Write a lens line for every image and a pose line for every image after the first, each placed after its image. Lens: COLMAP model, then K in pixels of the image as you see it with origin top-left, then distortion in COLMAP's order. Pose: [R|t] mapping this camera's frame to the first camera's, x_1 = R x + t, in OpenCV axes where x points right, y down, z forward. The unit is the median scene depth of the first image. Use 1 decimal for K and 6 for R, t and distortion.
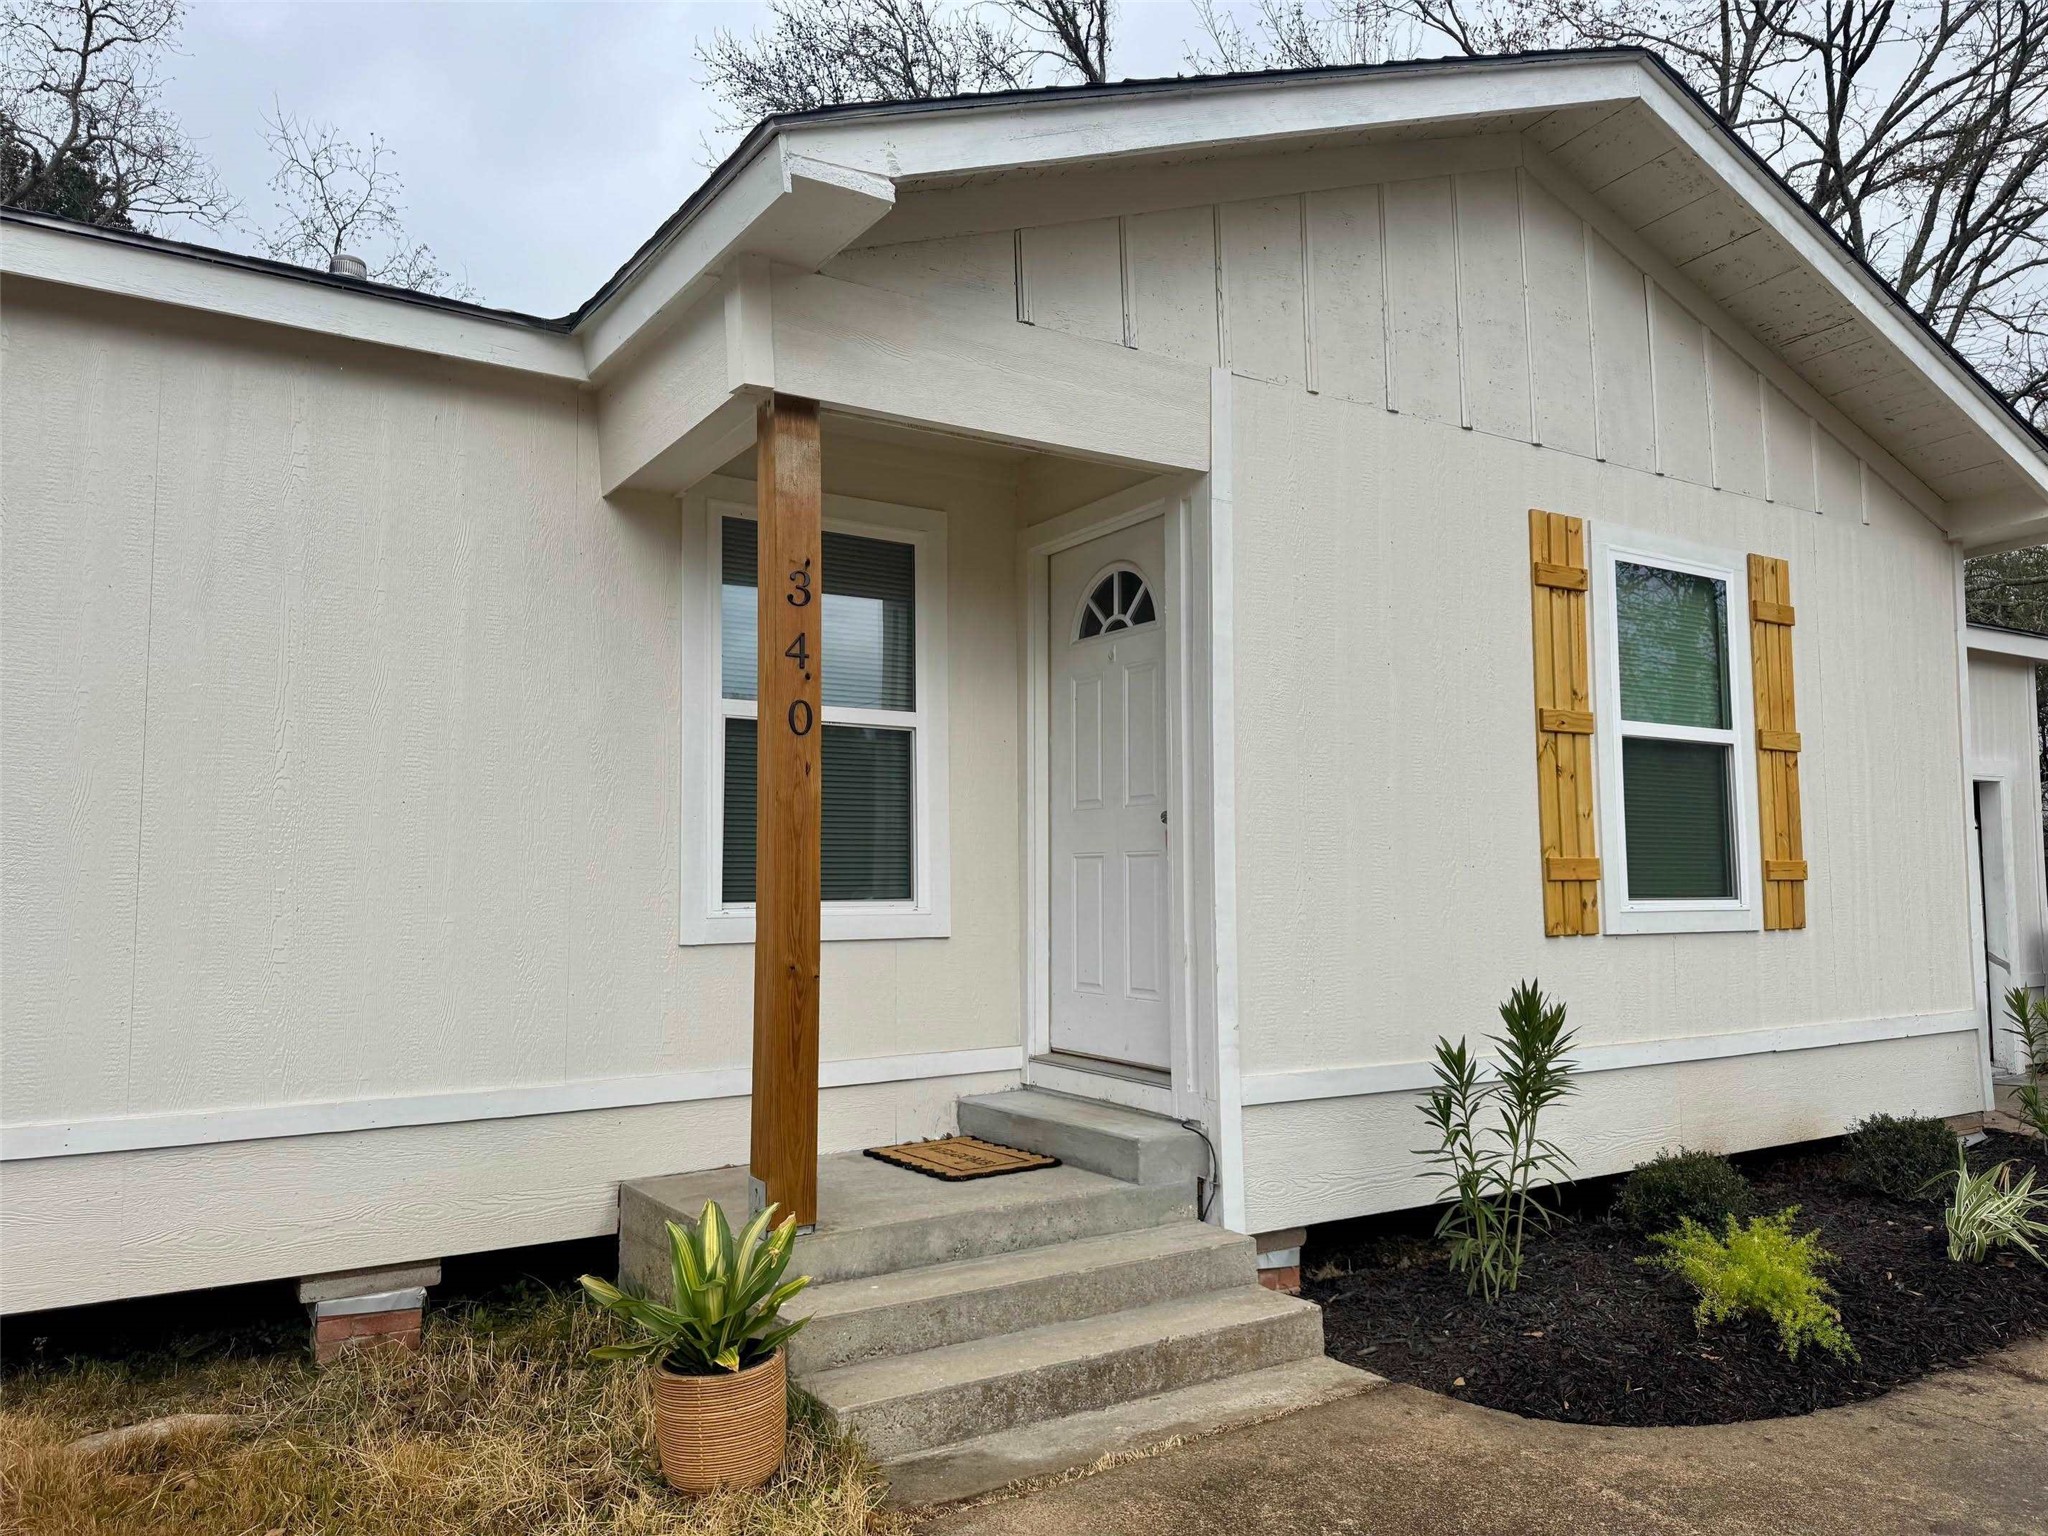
lens RADIAL K [[1459.8, 0, 1024.0], [0, 1459.8, 768.0], [0, 0, 1]] dist [0.065177, -0.000143]
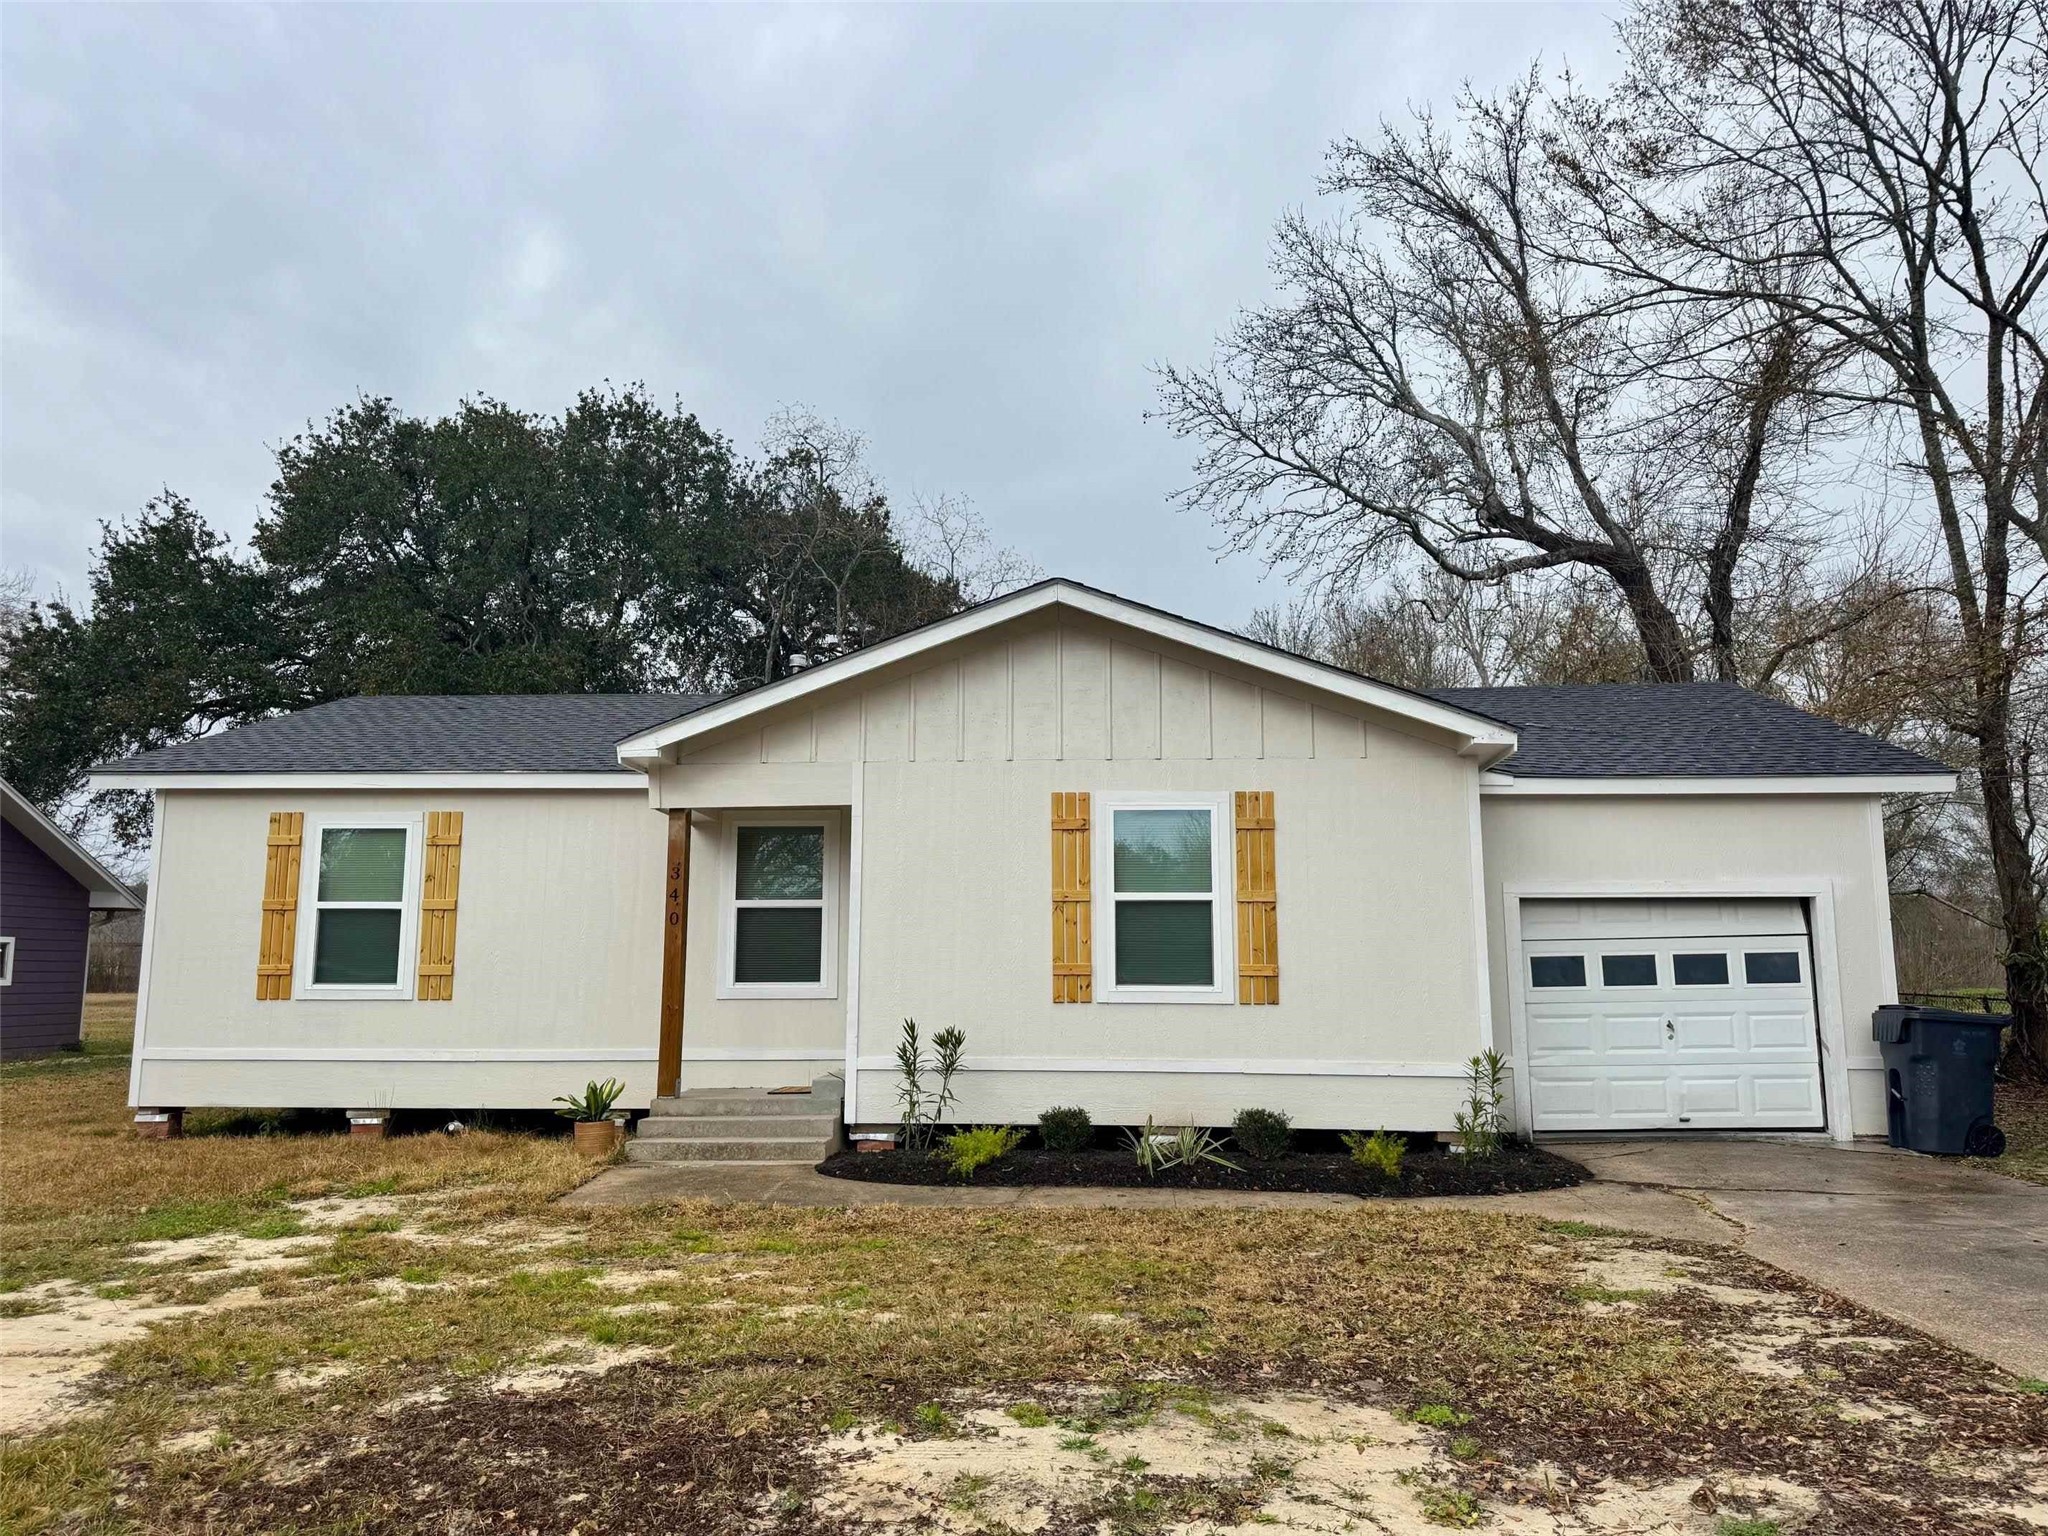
lens RADIAL K [[1459.8, 0, 1024.0], [0, 1459.8, 768.0], [0, 0, 1]] dist [0.065177, -0.000143]
pose [[0.799379, -0.069593, -0.596784, 1.505012], [0.047284, 0.997475, -0.052983, -0.102823], [0.598964, 0.014135, 0.800651, -0.635696]]
